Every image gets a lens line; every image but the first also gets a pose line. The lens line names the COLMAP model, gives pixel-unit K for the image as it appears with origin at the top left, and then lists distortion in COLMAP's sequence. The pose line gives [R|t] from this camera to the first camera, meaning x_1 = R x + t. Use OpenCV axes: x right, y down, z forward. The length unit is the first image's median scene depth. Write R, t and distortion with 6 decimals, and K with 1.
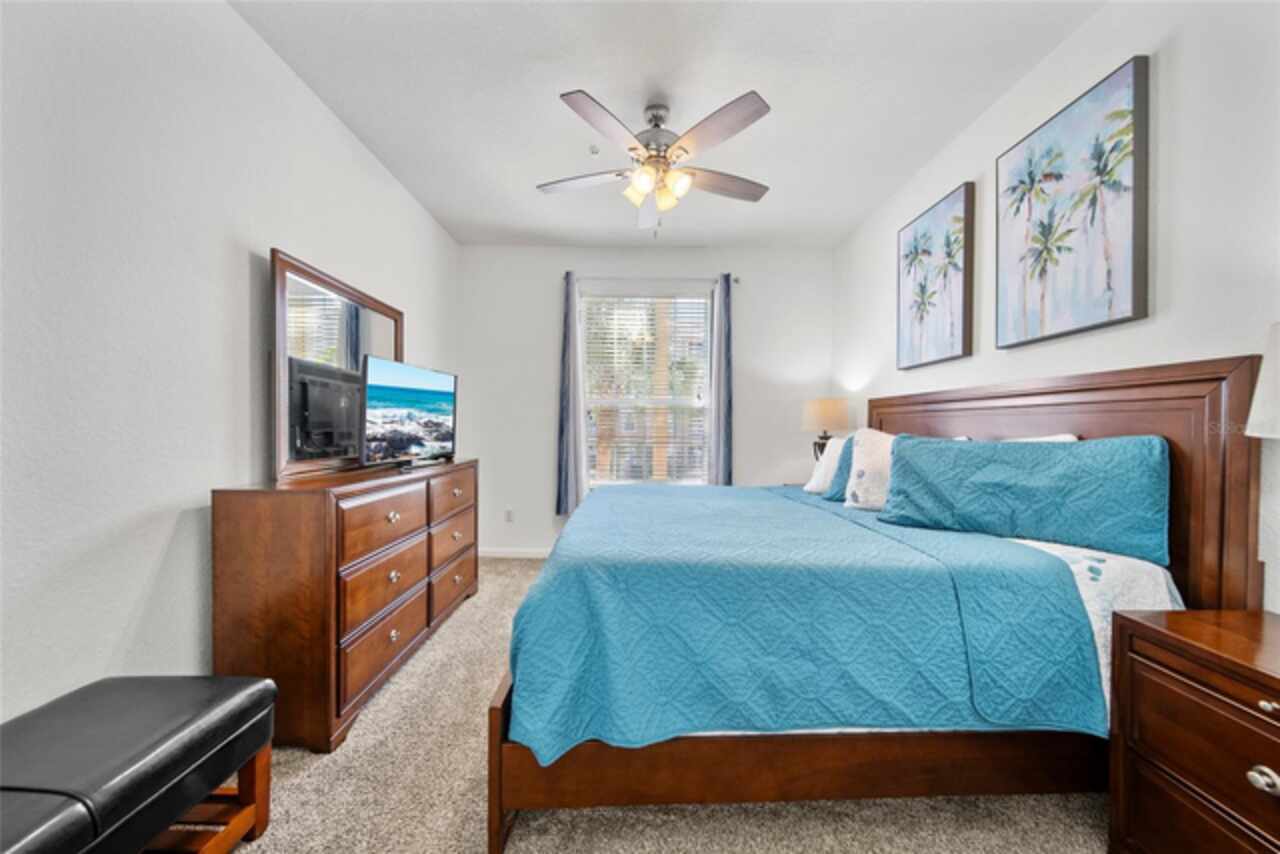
lens RADIAL K [[462.8, 0, 634.8], [0, 462.8, 429.2], [0, 0, 1]] dist [-0.001583, -0.000486]
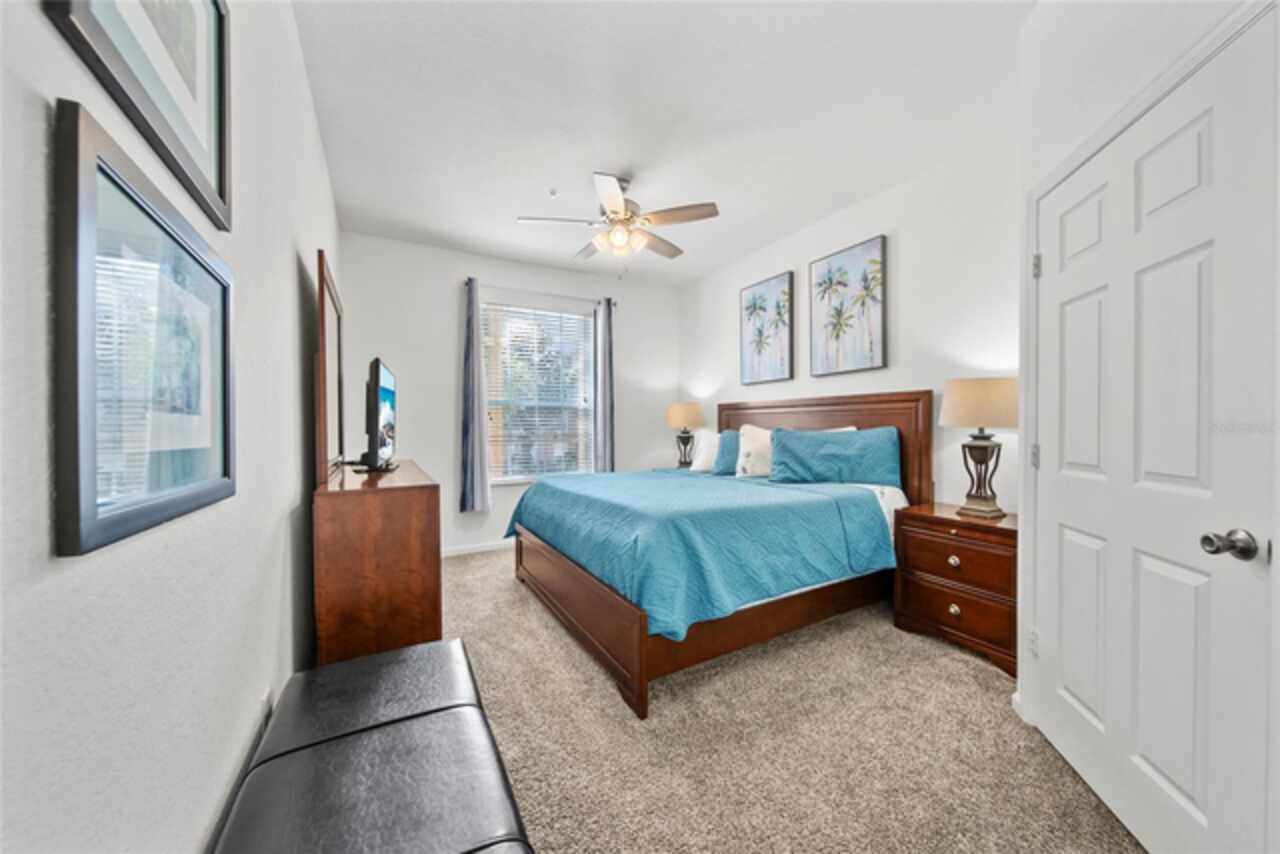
lens RADIAL K [[462.8, 0, 634.8], [0, 462.8, 429.2], [0, 0, 1]] dist [-0.001583, -0.000486]
pose [[0.876748, -0.016113, 0.480680, -0.676740], [0.013506, 0.999869, 0.008883, -0.006892], [-0.480760, -0.001297, 0.876851, -0.193132]]
